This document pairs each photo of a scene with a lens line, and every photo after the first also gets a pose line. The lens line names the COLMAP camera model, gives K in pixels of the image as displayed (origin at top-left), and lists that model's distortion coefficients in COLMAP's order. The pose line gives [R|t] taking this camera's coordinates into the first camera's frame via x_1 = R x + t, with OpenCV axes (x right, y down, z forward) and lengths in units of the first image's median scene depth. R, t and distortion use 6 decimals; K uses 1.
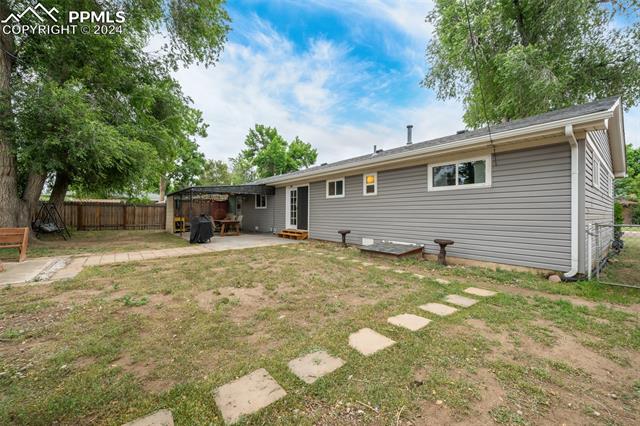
lens RADIAL K [[268.3, 0, 317.8], [0, 268.3, 212.3], [0, 0, 1]] dist [-0.000081, -0.000086]
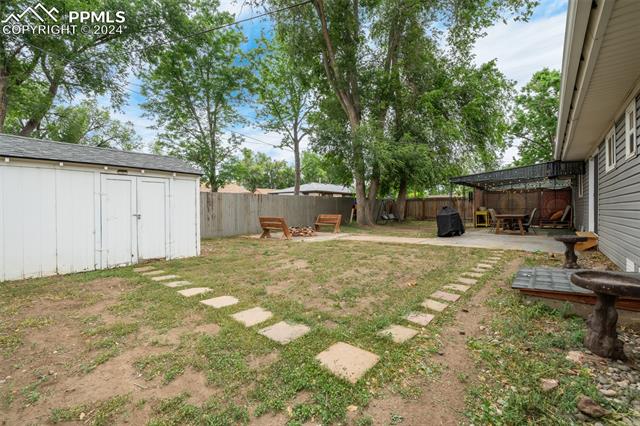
lens RADIAL K [[266.5, 0, 320.0], [0, 266.5, 213.0], [0, 0, 1]] dist [0.001503, 0.000191]
pose [[0.182076, 0.019203, -0.983097, 1.218828], [0.004368, 0.999784, 0.020338, 0.014593], [0.983275, -0.007997, 0.181952, 0.975953]]
